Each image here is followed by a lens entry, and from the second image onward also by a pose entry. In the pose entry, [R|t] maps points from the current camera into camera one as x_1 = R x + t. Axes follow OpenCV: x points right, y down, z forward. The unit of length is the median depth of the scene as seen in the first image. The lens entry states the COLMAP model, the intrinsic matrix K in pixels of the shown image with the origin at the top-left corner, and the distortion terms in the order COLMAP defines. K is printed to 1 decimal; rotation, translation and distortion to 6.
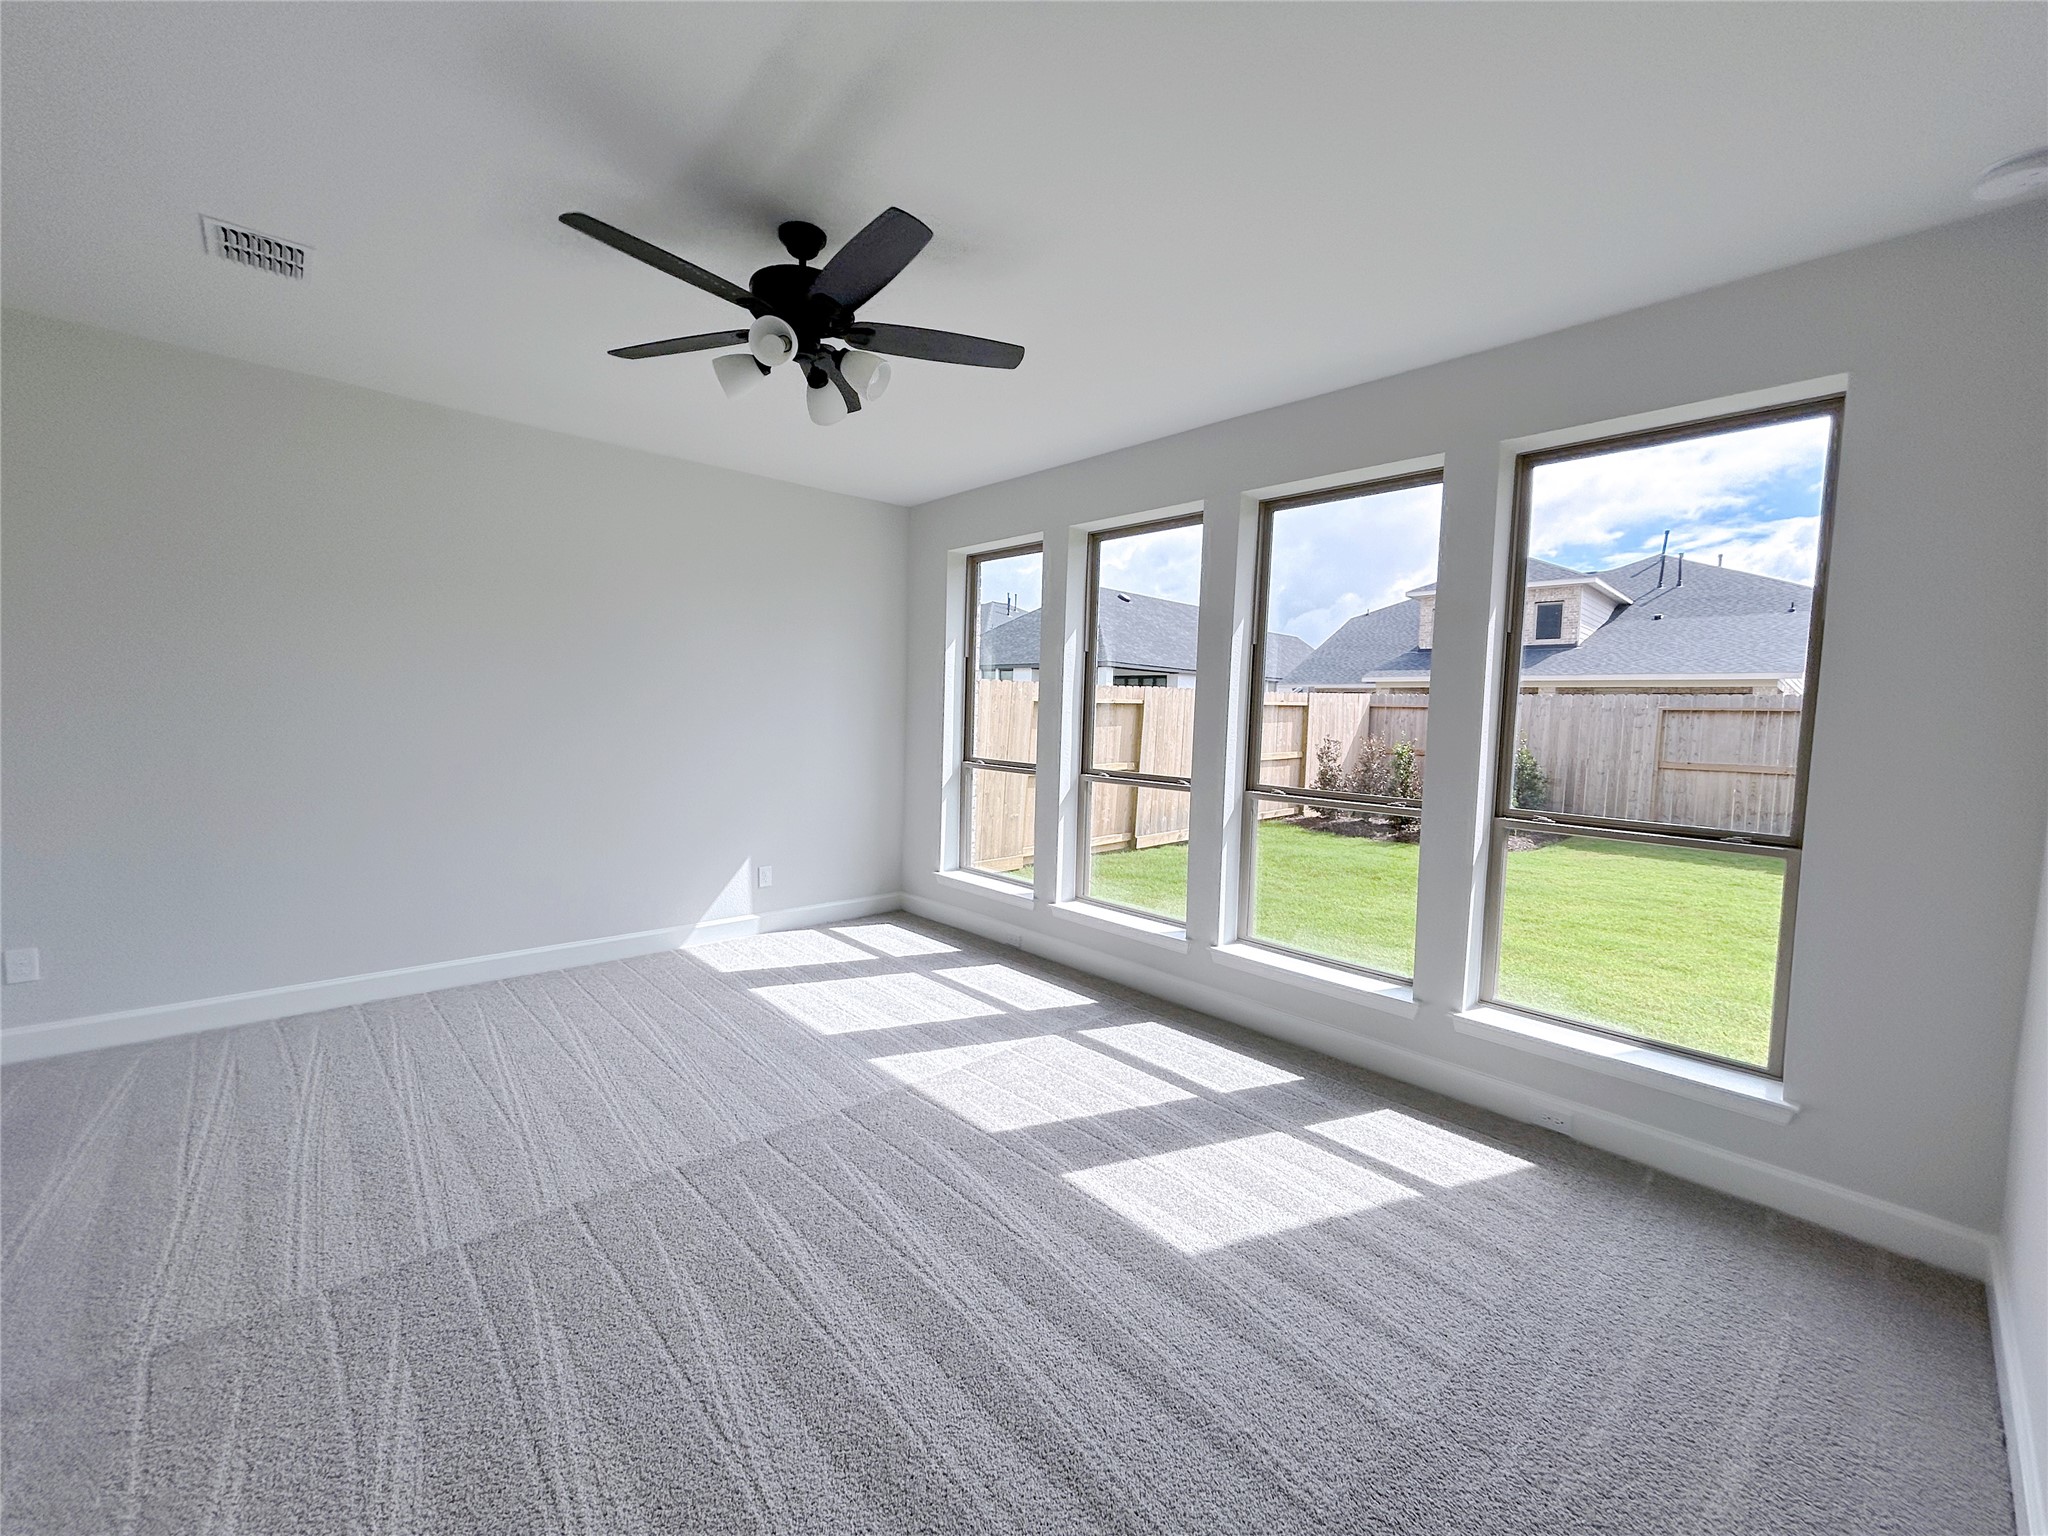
lens RADIAL K [[825.2, 0, 1021.3], [0, 825.2, 767.3], [0, 0, 1]] dist [-0.001106, 0.001313]
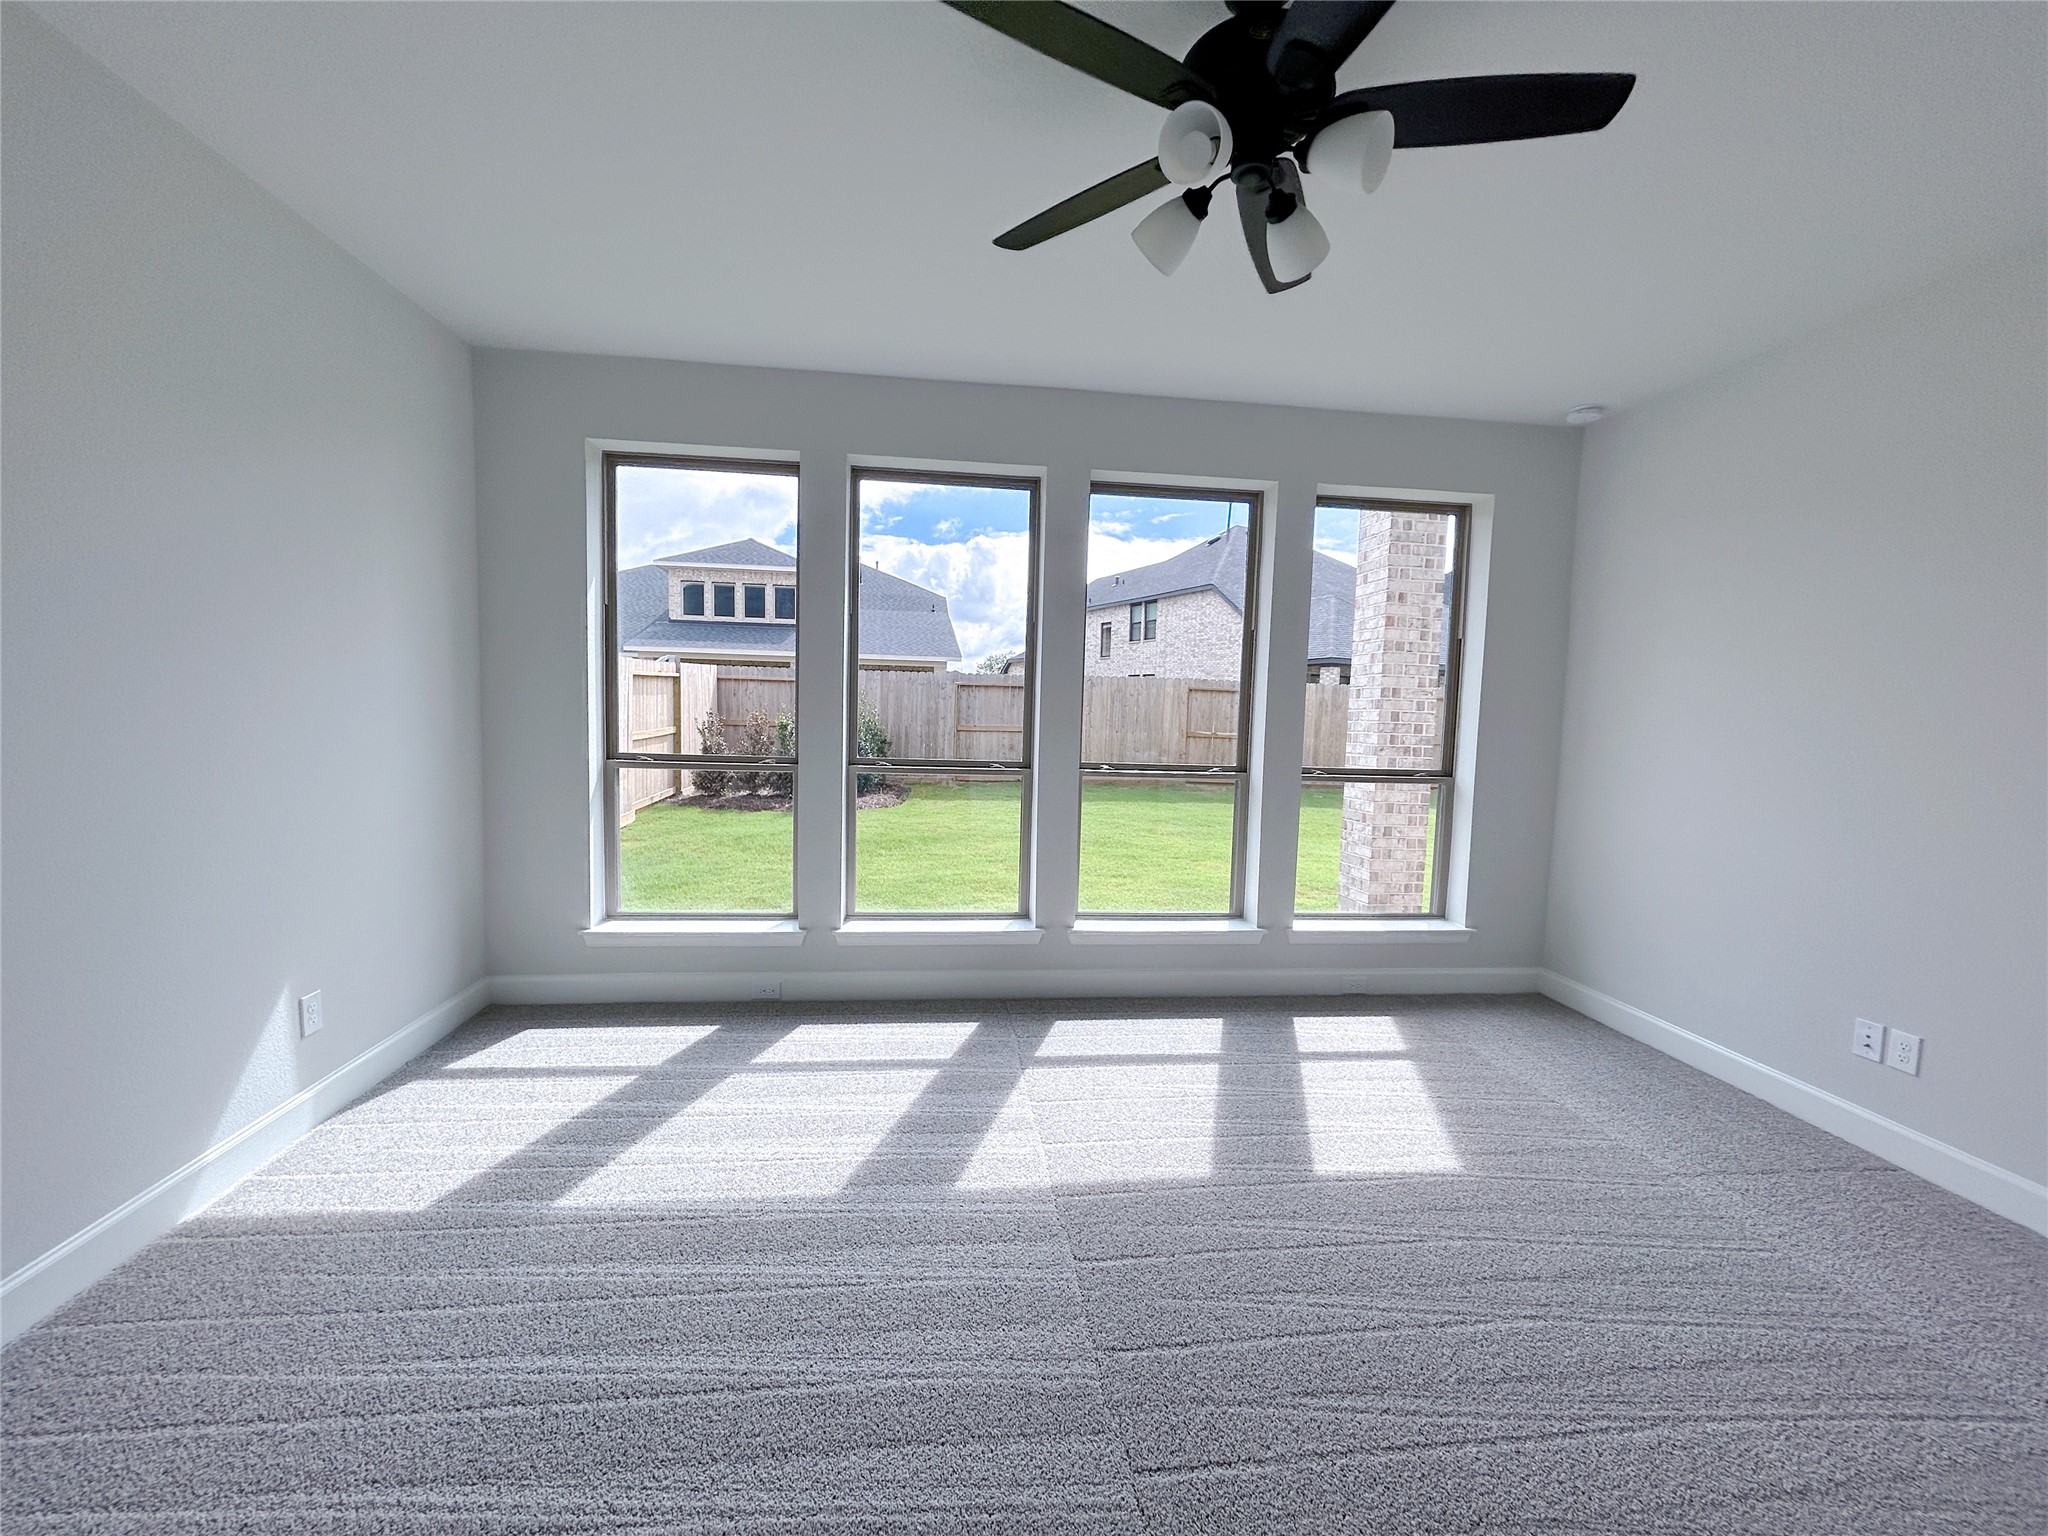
lens RADIAL K [[825.2, 0, 1021.3], [0, 825.2, 767.3], [0, 0, 1]] dist [-0.001106, 0.001313]
pose [[0.592768, -0.072575, 0.802097, -0.458535], [0.041912, 0.997362, 0.059269, -0.030735], [-0.804282, -0.001515, 0.594246, 0.356340]]
